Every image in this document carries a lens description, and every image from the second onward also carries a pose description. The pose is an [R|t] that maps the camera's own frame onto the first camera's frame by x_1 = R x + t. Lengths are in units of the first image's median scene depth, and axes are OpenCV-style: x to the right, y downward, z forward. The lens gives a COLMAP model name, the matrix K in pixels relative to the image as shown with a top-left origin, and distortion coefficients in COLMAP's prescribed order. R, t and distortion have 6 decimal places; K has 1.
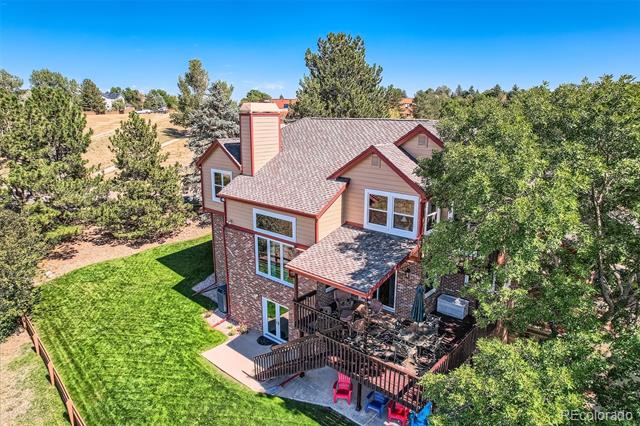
lens RADIAL K [[403.5, 0, 321.7], [0, 403.5, 212.8], [0, 0, 1]] dist [-0.078653, 0.062612]
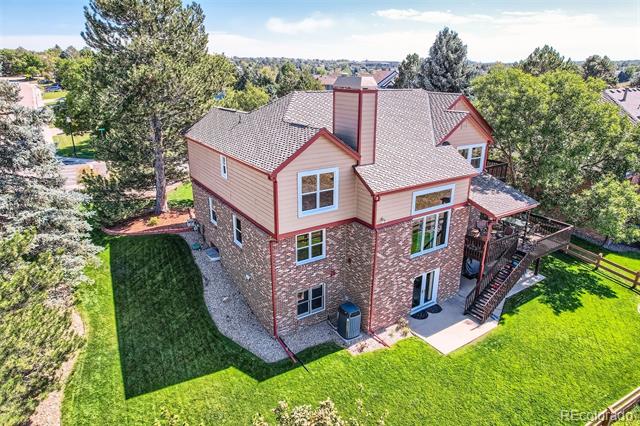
lens RADIAL K [[403.5, 0, 321.7], [0, 403.5, 212.8], [0, 0, 1]] dist [-0.078653, 0.062612]
pose [[0.269802, -0.319736, 0.908282, -1.087026], [0.224760, 0.938117, 0.263475, -0.260475], [-0.936317, 0.133060, 0.324969, 0.889123]]
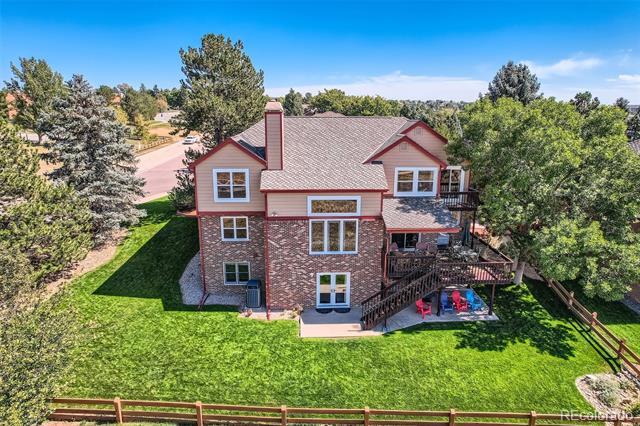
lens RADIAL K [[403.5, 0, 321.7], [0, 403.5, 212.8], [0, 0, 1]] dist [-0.078653, 0.062612]
pose [[0.717013, -0.162160, 0.677935, -0.902247], [0.160489, 0.984840, 0.065831, -0.032999], [-0.678333, 0.061600, 0.732168, 0.149582]]
